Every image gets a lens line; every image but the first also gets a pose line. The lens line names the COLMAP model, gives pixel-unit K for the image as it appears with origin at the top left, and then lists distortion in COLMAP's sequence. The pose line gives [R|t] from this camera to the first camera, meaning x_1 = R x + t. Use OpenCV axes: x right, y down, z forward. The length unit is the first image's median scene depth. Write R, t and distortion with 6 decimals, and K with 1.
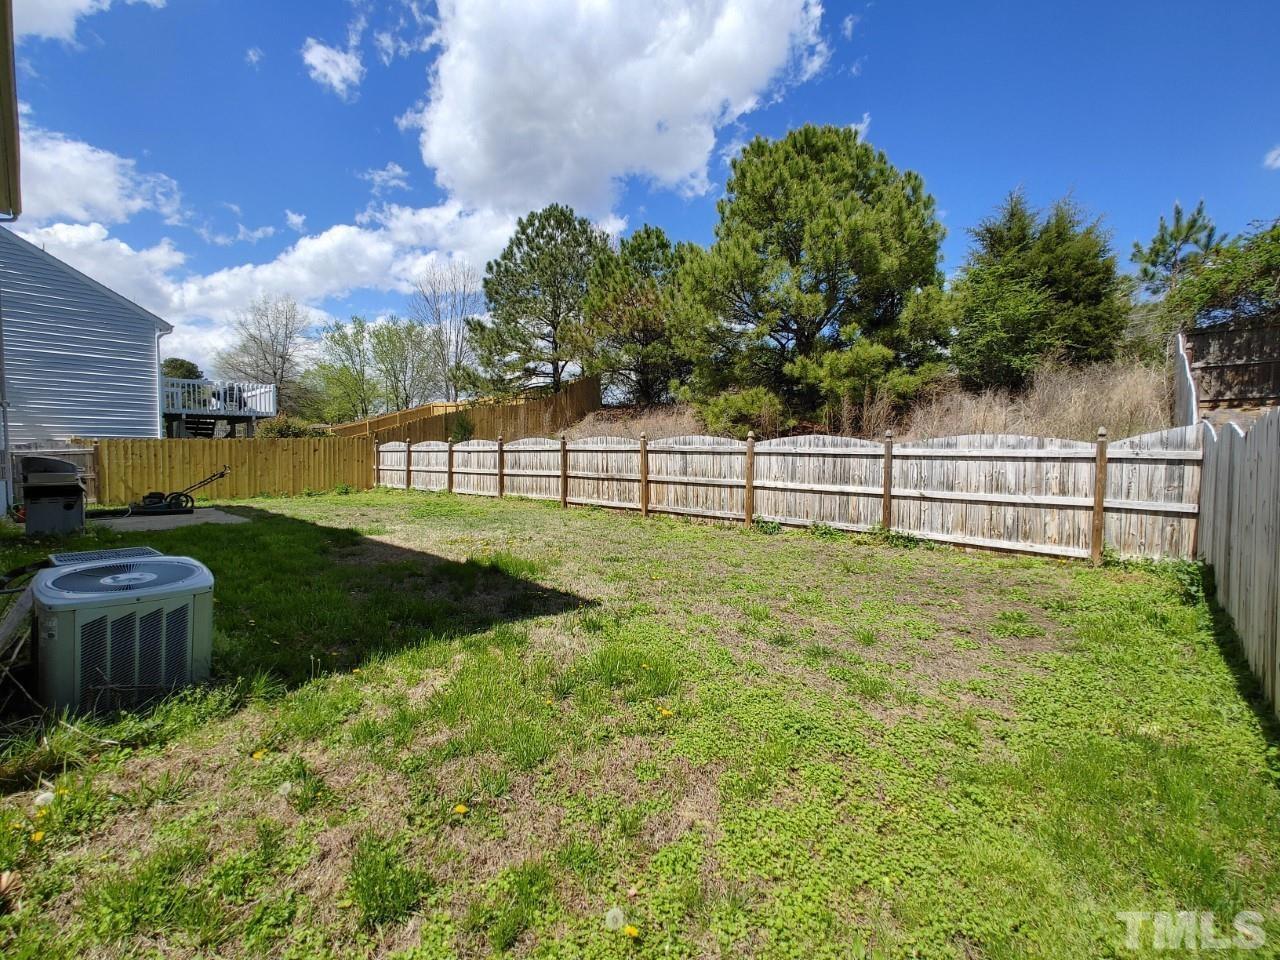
lens RADIAL K [[605.6, 0, 640.0], [0, 605.6, 480.0], [0, 0, 1]] dist [-0.013317, 0.000061]
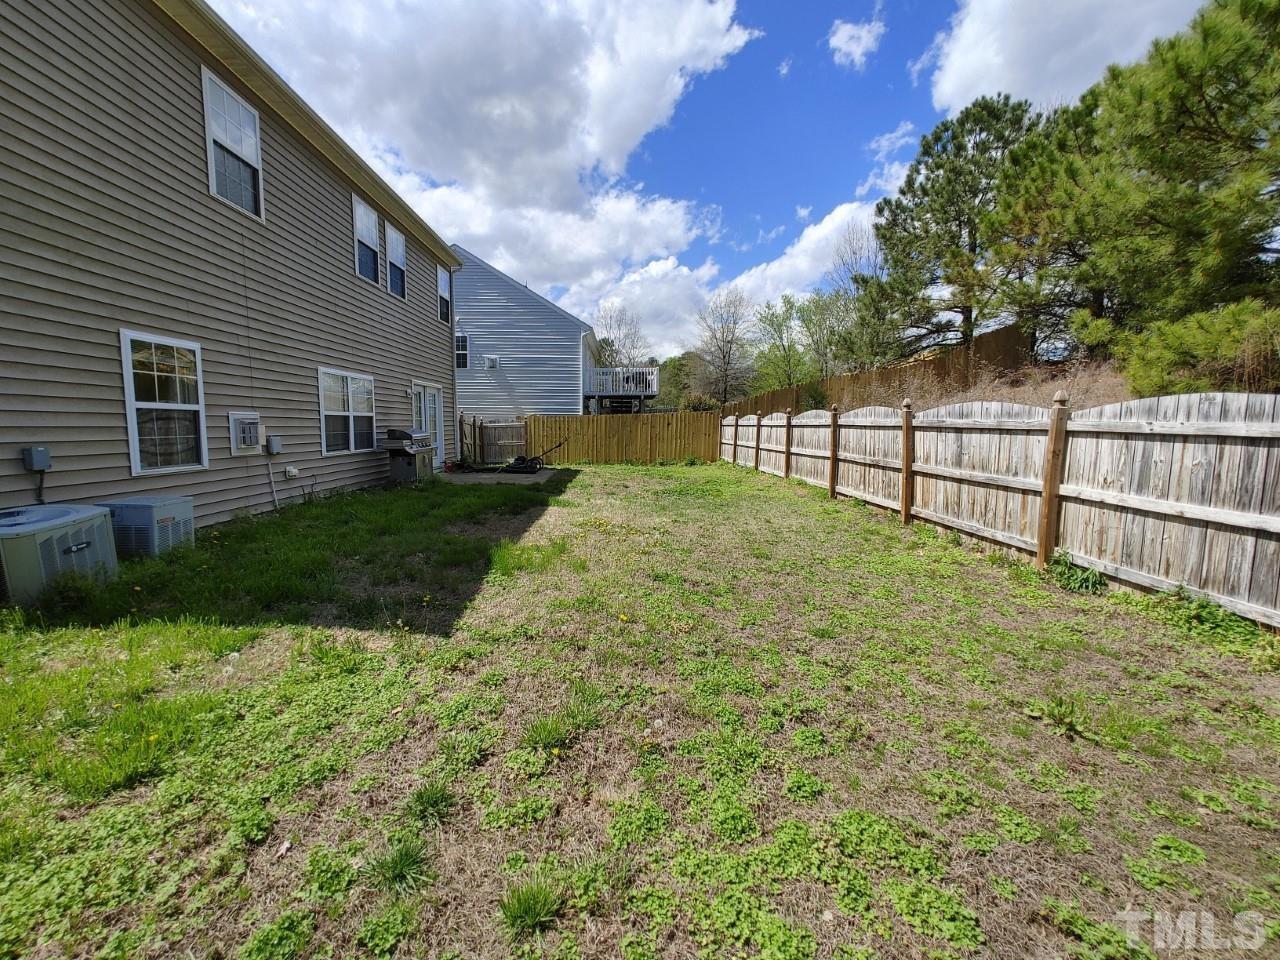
lens RADIAL K [[573.8, 0, 640.0], [0, 573.8, 480.0], [0, 0, 1]] dist [0.003725, 0.000024]
pose [[0.622950, 0.077467, -0.778416, 0.322158], [-0.038800, 0.996920, 0.068161, -0.021042], [0.781299, -0.012258, 0.624037, 0.369008]]
